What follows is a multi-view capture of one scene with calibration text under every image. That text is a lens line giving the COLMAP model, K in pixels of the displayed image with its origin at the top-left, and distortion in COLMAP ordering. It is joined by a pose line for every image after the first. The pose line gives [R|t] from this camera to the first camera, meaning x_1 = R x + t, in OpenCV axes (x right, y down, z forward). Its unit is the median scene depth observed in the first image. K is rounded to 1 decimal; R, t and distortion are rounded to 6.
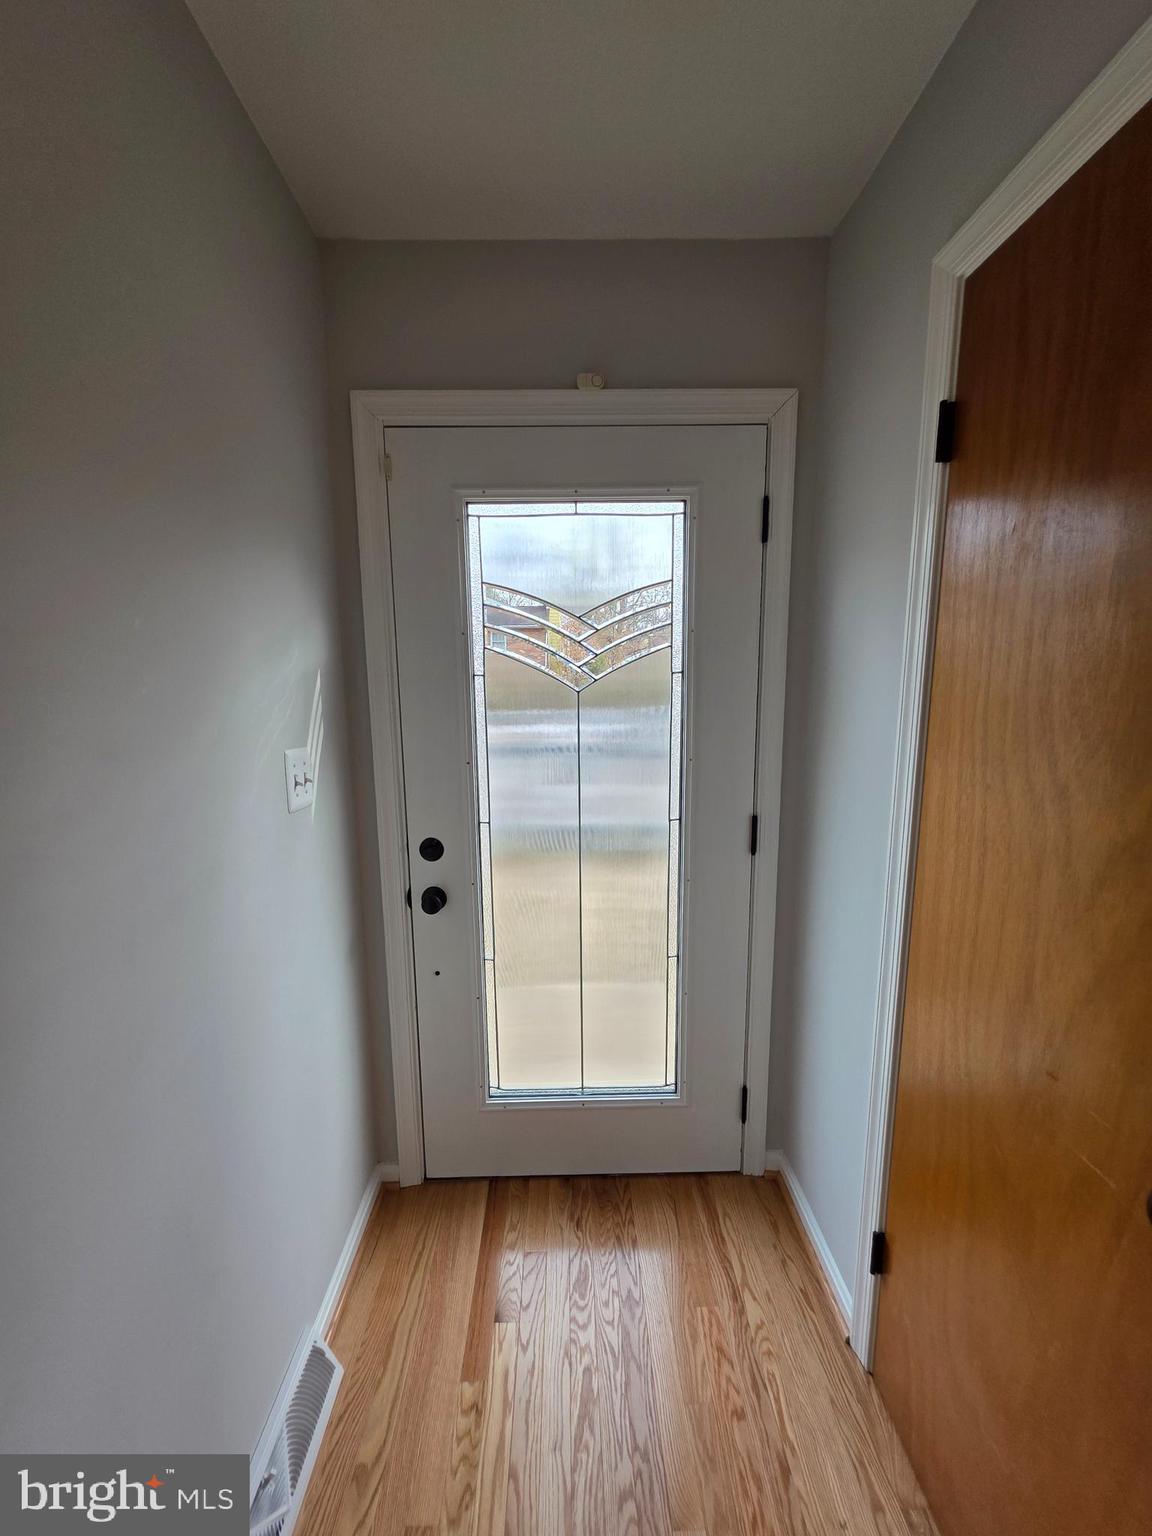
lens RADIAL K [[613.0, 0, 578.1], [0, 613.0, 773.2], [0, 0, 1]] dist [0.001353, 0.000971]
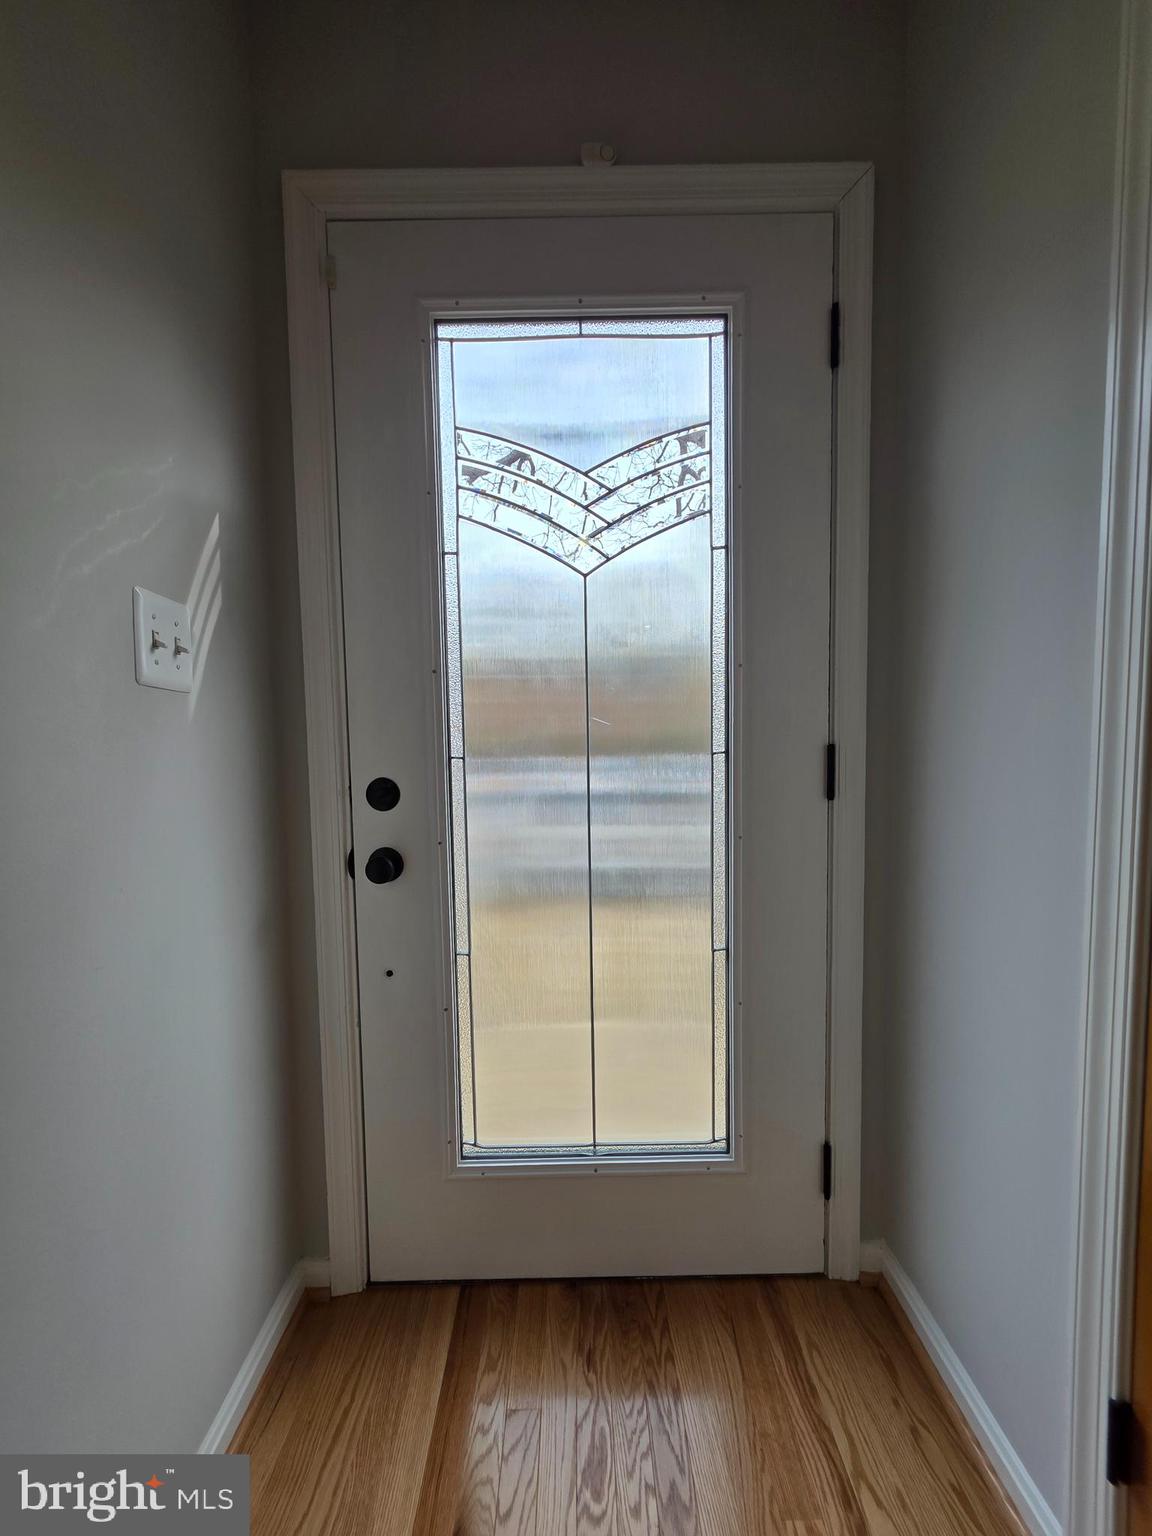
lens RADIAL K [[613.0, 0, 578.1], [0, 613.0, 773.2], [0, 0, 1]] dist [0.001353, 0.000971]
pose [[0.999870, -0.006142, -0.014930, 0.001564], [0.004687, 0.995411, -0.095572, 0.173148], [0.015449, 0.095490, 0.995311, 0.288102]]
